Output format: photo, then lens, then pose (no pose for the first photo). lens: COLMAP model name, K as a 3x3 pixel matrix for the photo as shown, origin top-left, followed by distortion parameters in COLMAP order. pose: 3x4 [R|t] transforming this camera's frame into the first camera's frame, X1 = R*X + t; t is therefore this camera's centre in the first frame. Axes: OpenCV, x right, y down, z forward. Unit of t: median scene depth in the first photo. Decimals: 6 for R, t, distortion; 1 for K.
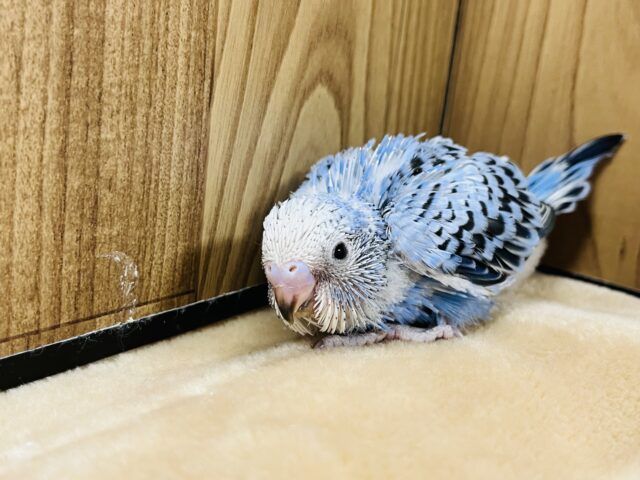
lens RADIAL K [[768.0, 0, 320.0], [0, 768.0, 240.0], [0, 0, 1]] dist [0.020380, -0.175101]
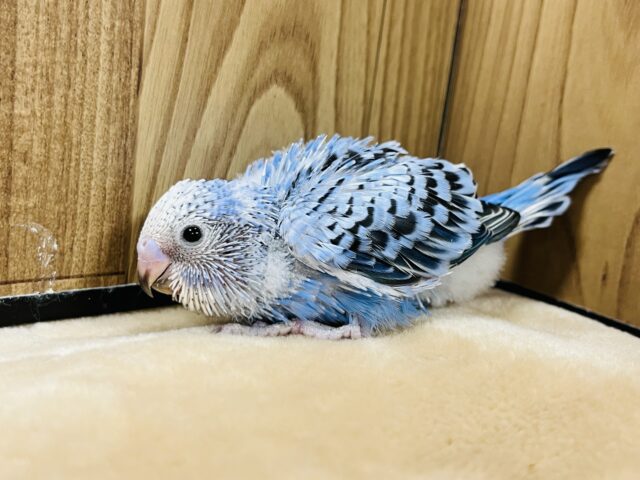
lens RADIAL K [[768.0, 0, 320.0], [0, 768.0, 240.0], [0, 0, 1]] dist [0.020380, -0.175101]
pose [[0.976905, 0.065211, -0.203481, 0.317940], [-0.077939, 0.995430, -0.055170, 0.061731], [0.198954, 0.069755, 0.977523, 0.036553]]
